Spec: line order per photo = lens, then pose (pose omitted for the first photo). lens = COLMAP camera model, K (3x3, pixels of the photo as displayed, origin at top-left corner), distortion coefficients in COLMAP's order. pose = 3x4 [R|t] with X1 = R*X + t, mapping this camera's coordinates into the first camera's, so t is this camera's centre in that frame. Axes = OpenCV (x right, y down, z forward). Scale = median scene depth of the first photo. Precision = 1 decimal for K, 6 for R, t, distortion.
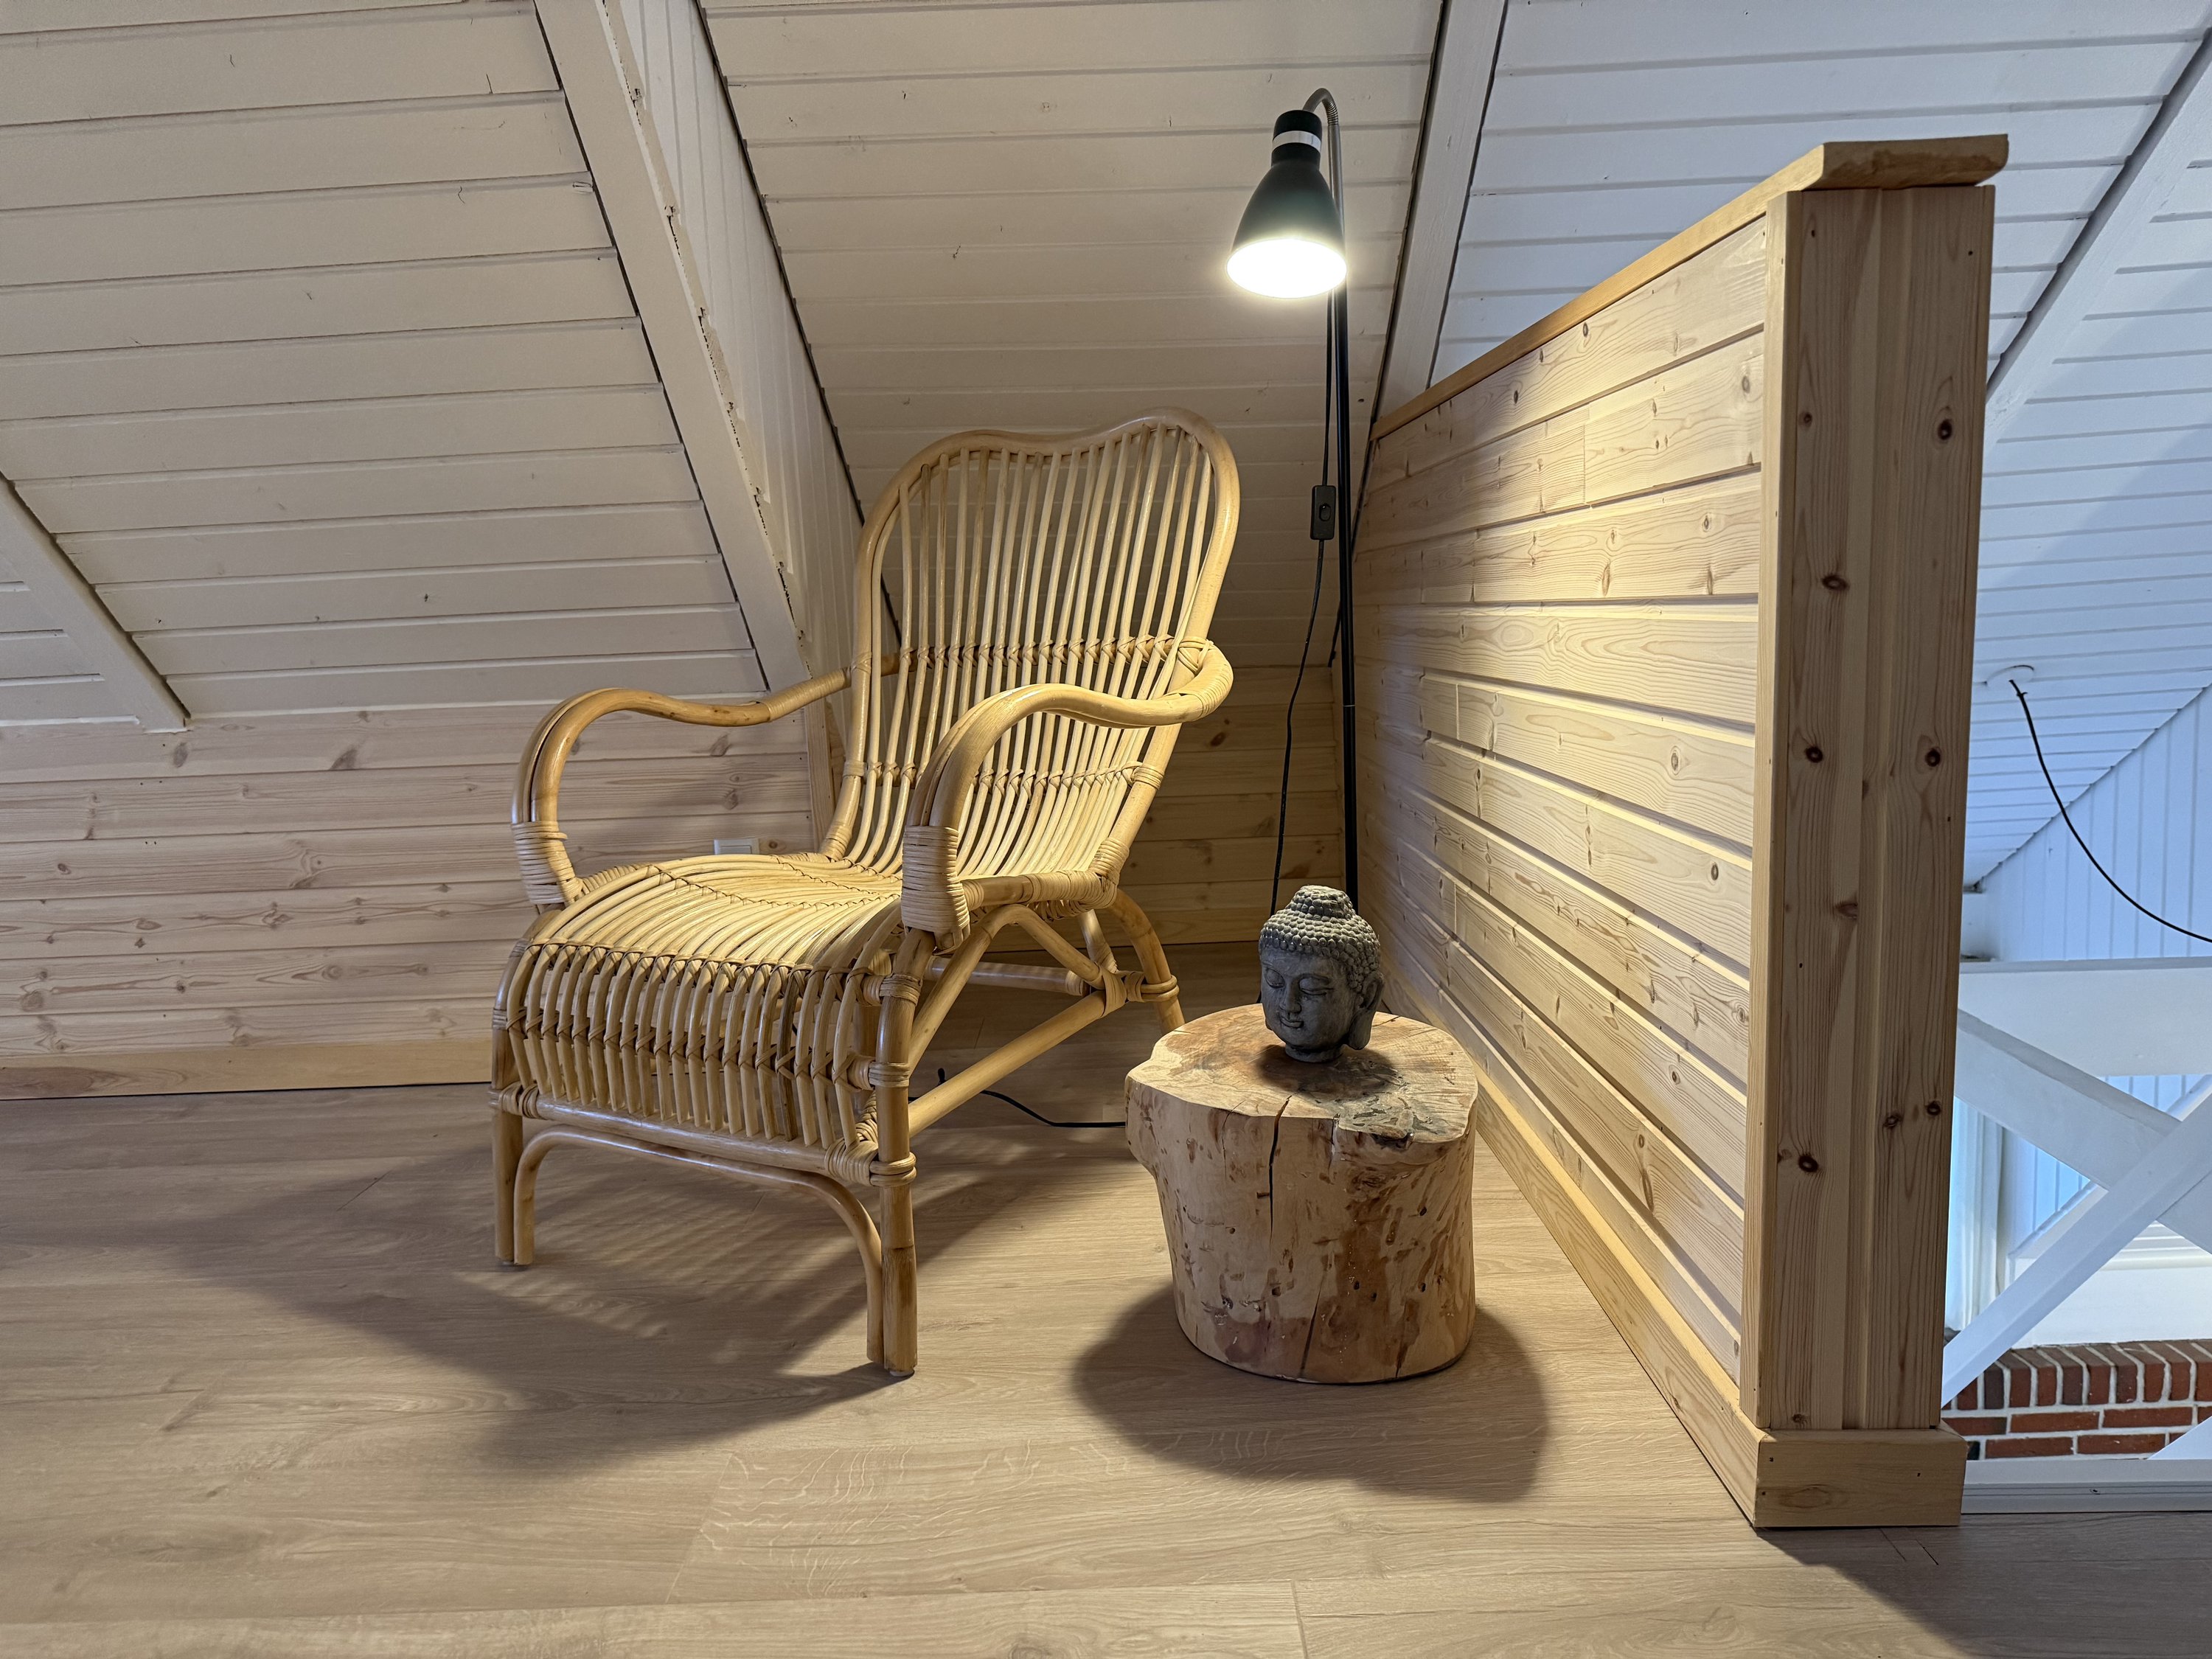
lens RADIAL K [[1576.8, 0, 1106.0], [0, 1576.8, 829.5], [0, 0, 1]] dist [0.003588, 0.000391]
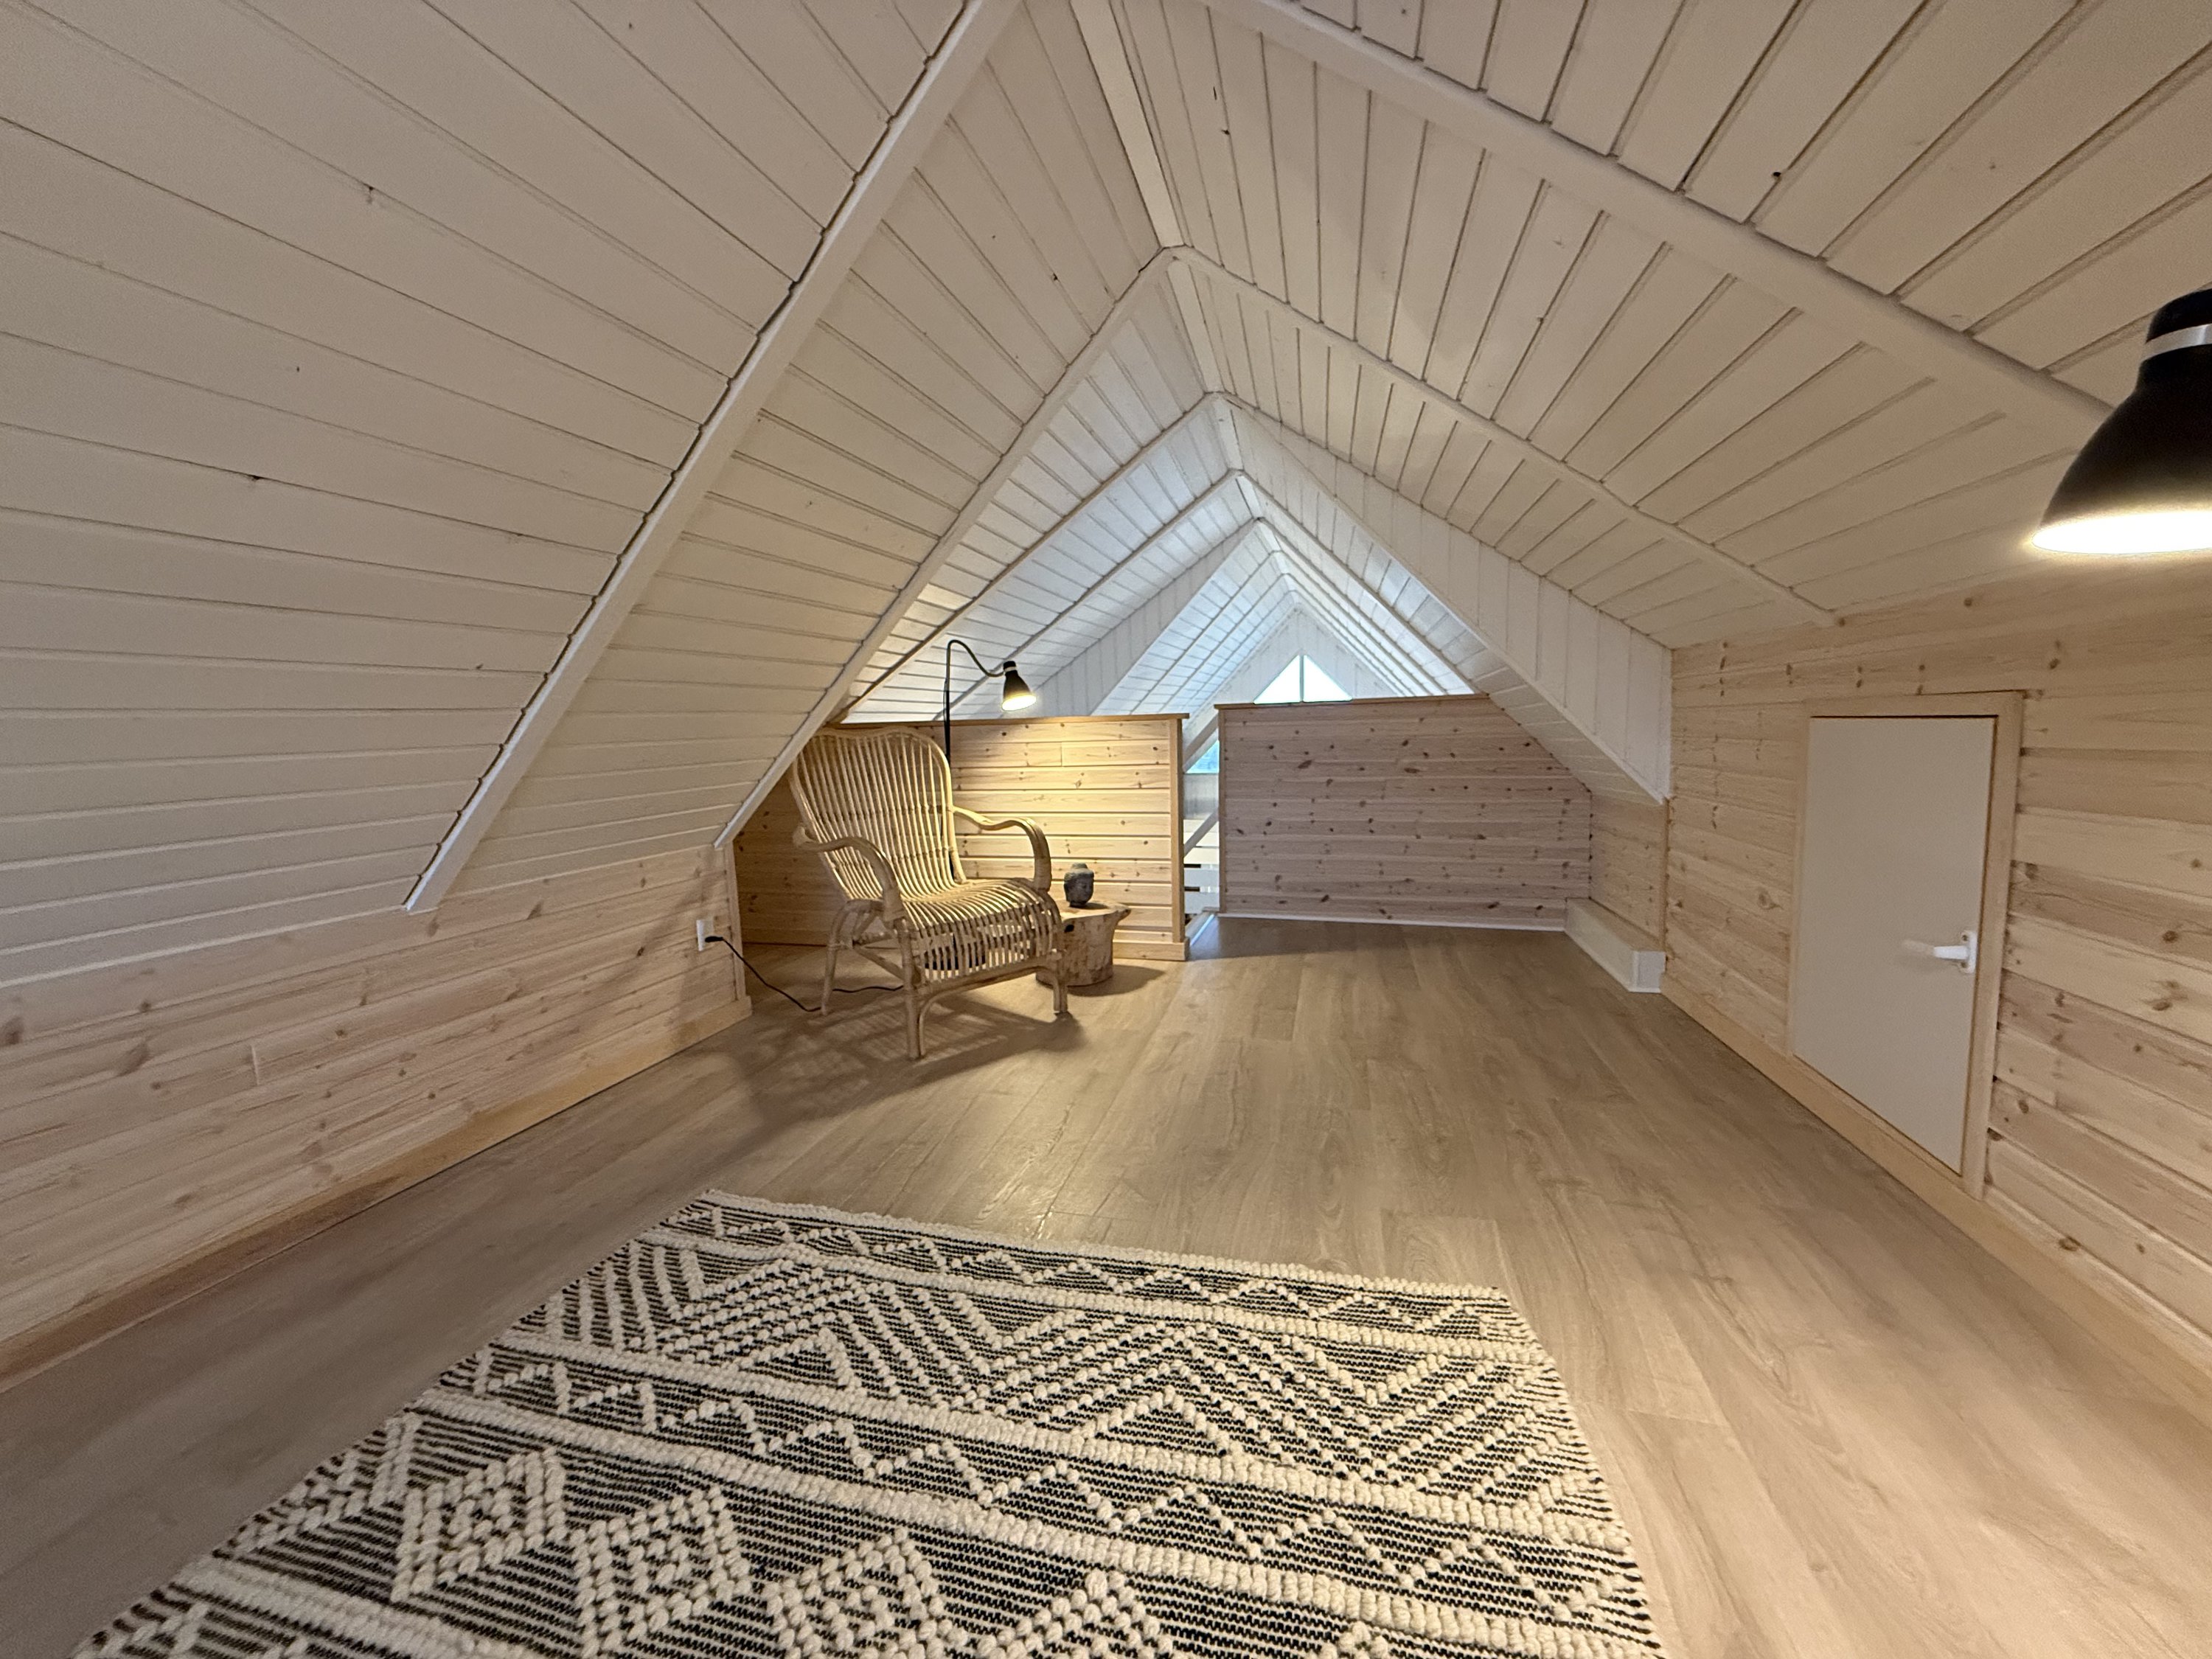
lens RADIAL K [[880.1, 0, 1102.4], [0, 880.1, 841.6], [0, 0, 1]] dist [-0.000424, -0.000048]
pose [[0.249973, -0.090908, 0.963976, -1.373485], [0.148473, 0.987407, 0.054616, -0.088621], [-0.956802, 0.129472, 0.260322, 0.242655]]
